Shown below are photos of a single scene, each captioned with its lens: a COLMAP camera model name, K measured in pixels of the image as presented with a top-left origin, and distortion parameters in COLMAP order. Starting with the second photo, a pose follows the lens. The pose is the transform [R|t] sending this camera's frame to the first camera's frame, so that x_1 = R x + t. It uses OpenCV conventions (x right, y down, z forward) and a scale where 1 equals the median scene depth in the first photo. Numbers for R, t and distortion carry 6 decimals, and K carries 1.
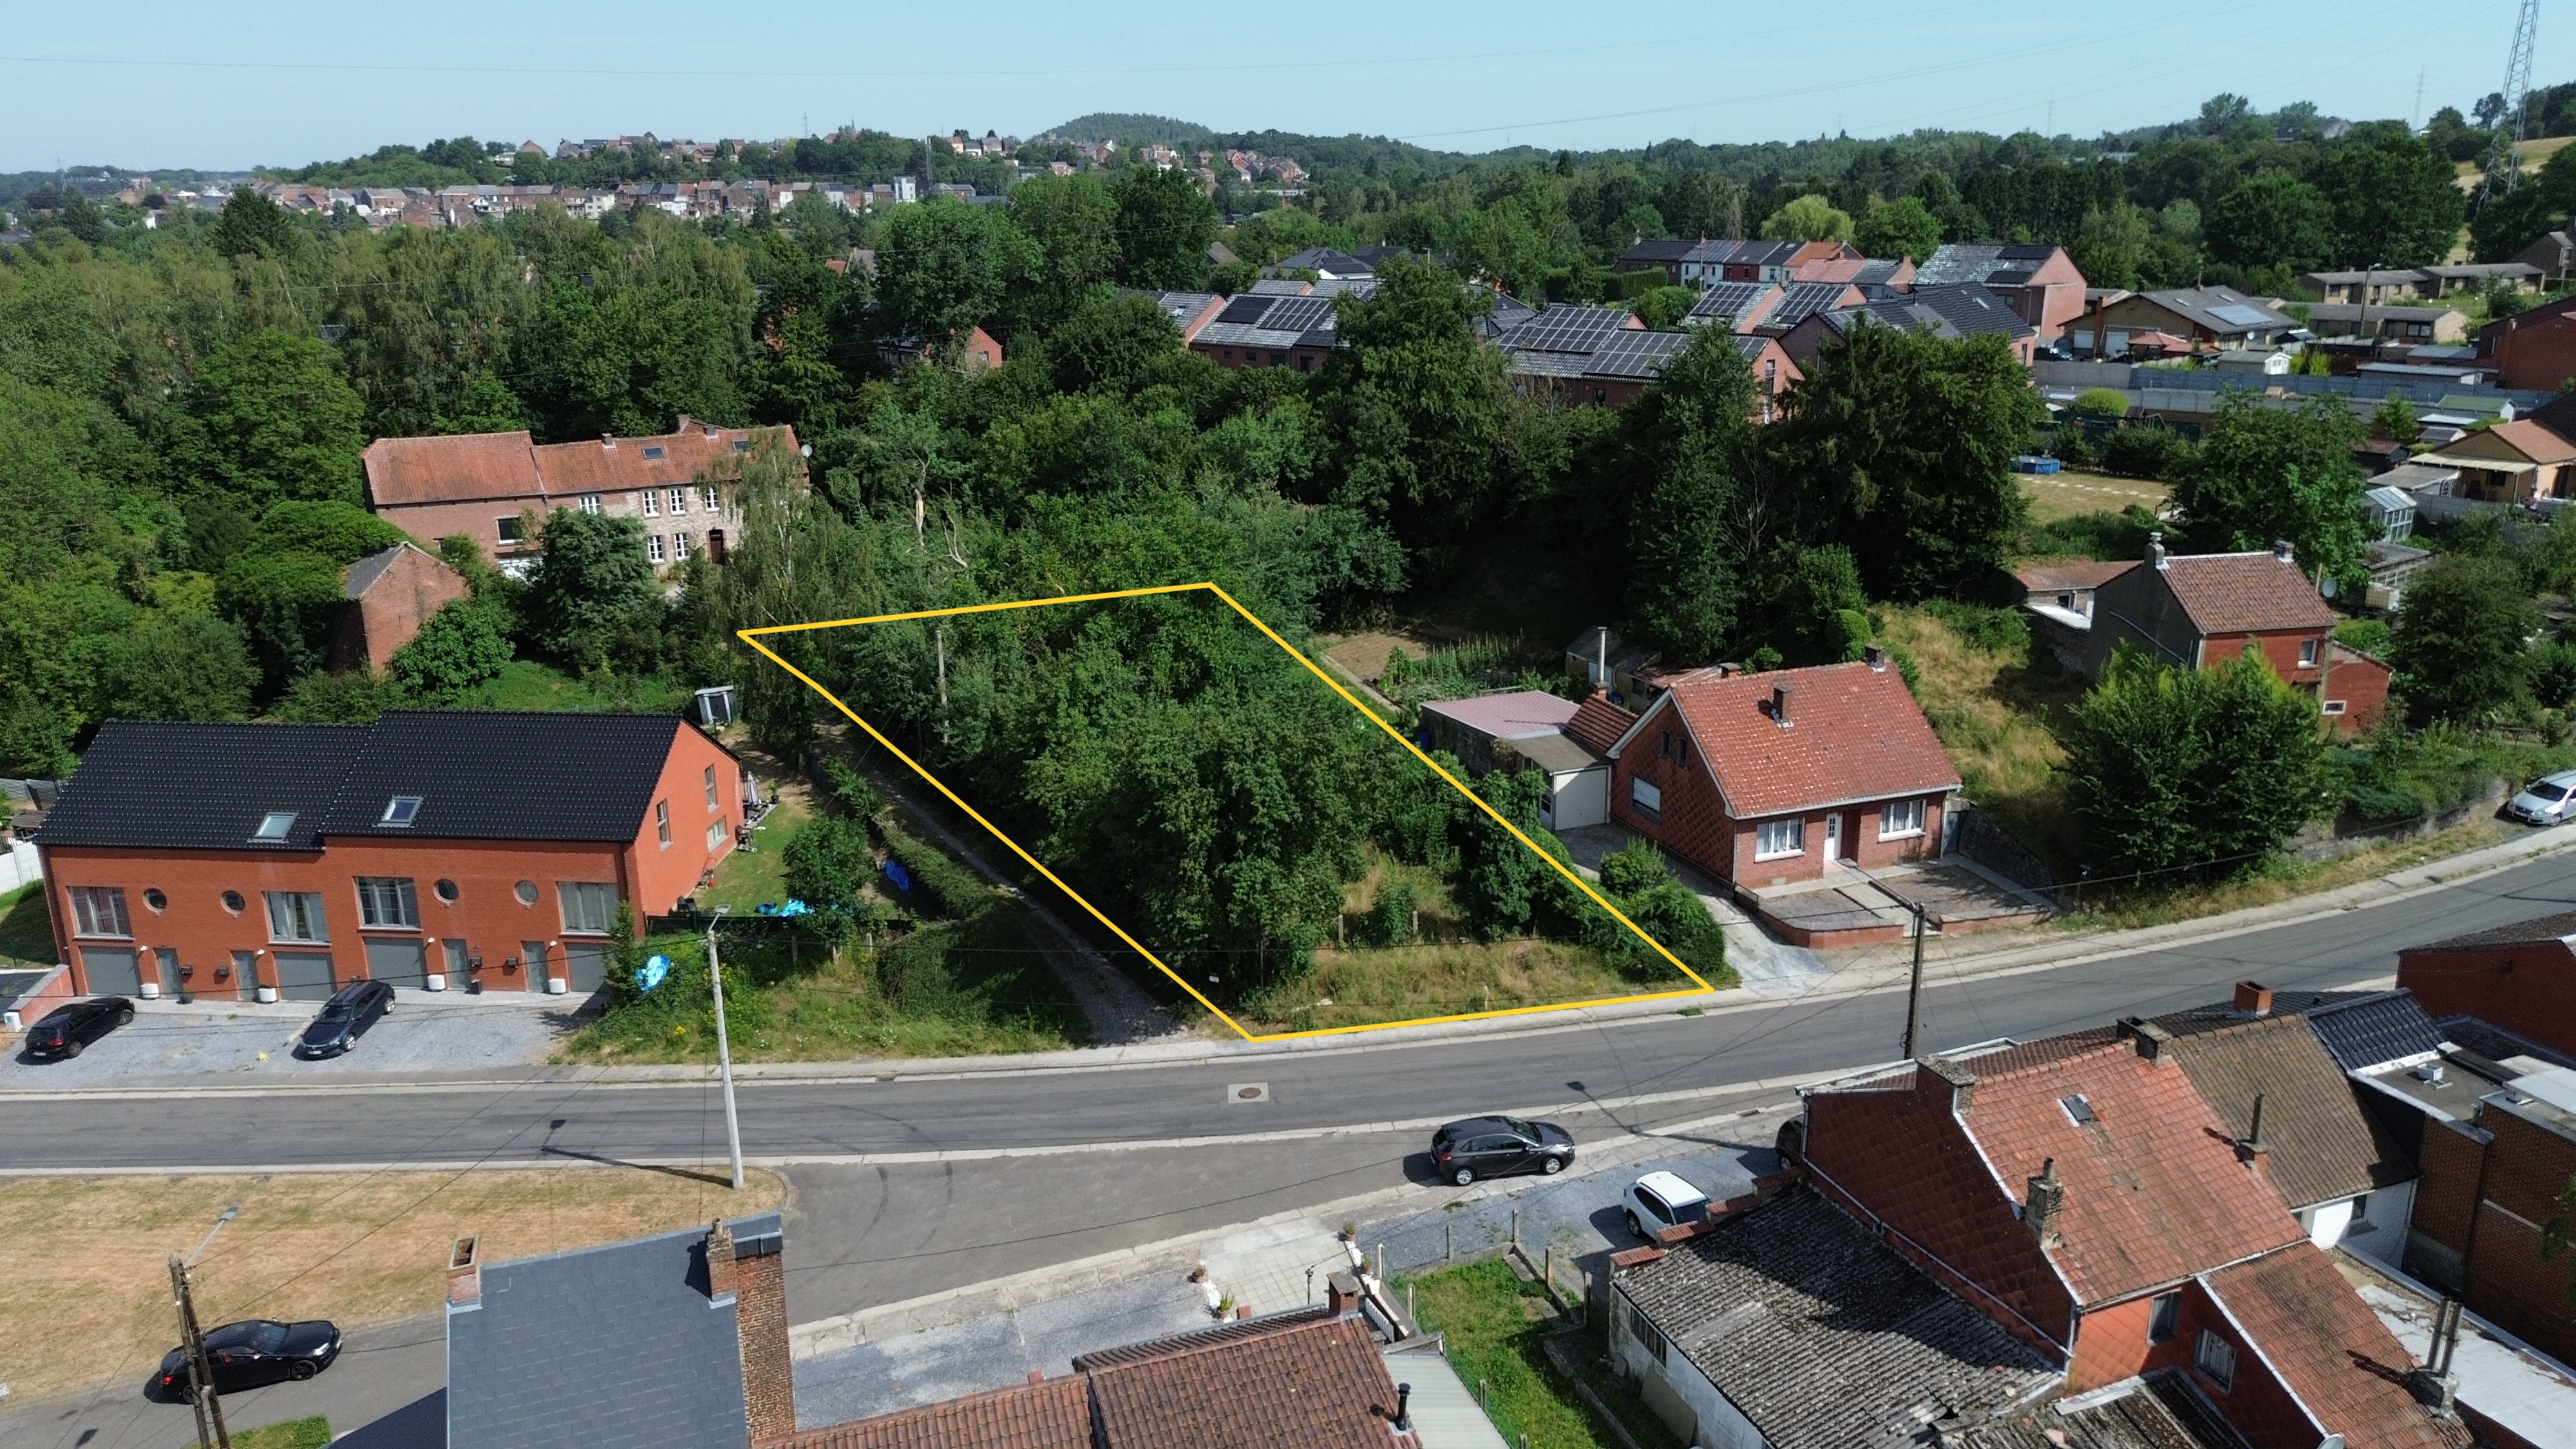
lens RADIAL K [[1831.4, 0, 1288.4], [0, 1831.4, 721.1], [0, 0, 1]] dist [0.062312, -0.064058]
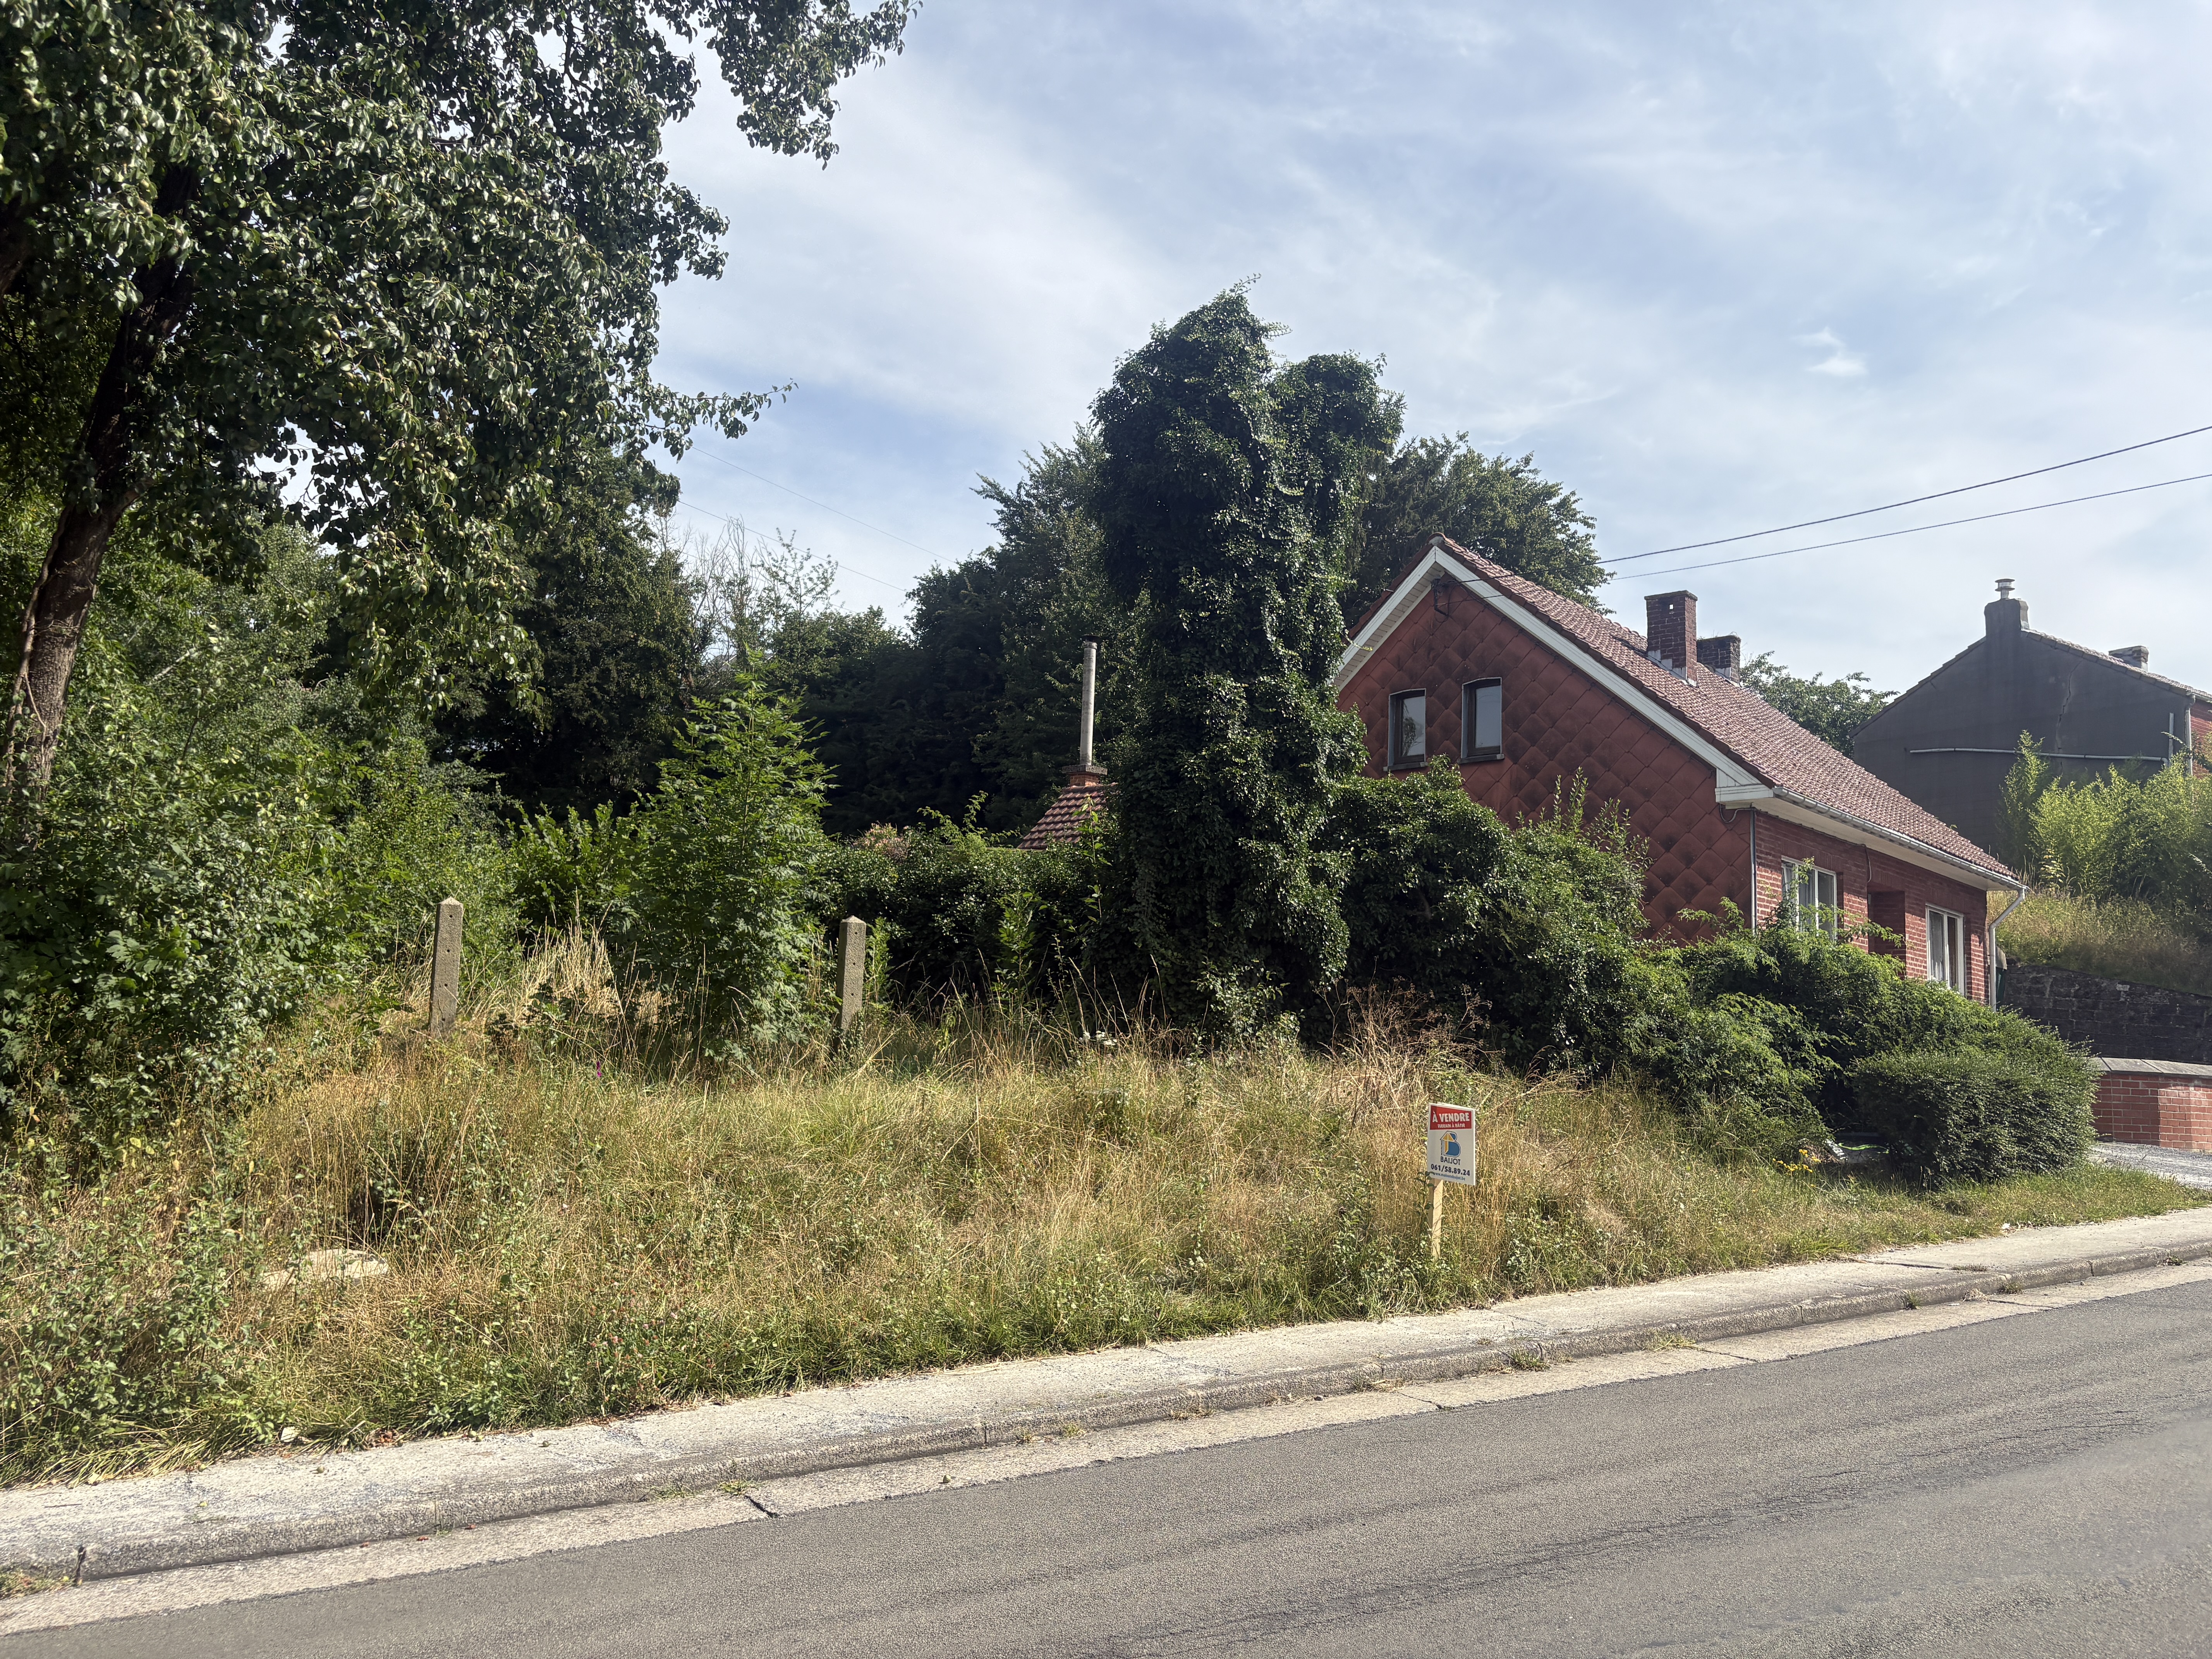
lens RADIAL K [[1672.0, 0, 1073.7], [0, 1672.0, 847.8], [0, 0, 1]] dist [0.068711, -0.058692]
pose [[0.899701, 0.115802, 0.420865, 0.011332], [0.059283, 0.922818, -0.380648, 0.155912], [-0.432462, 0.367419, 0.823395, 0.767738]]
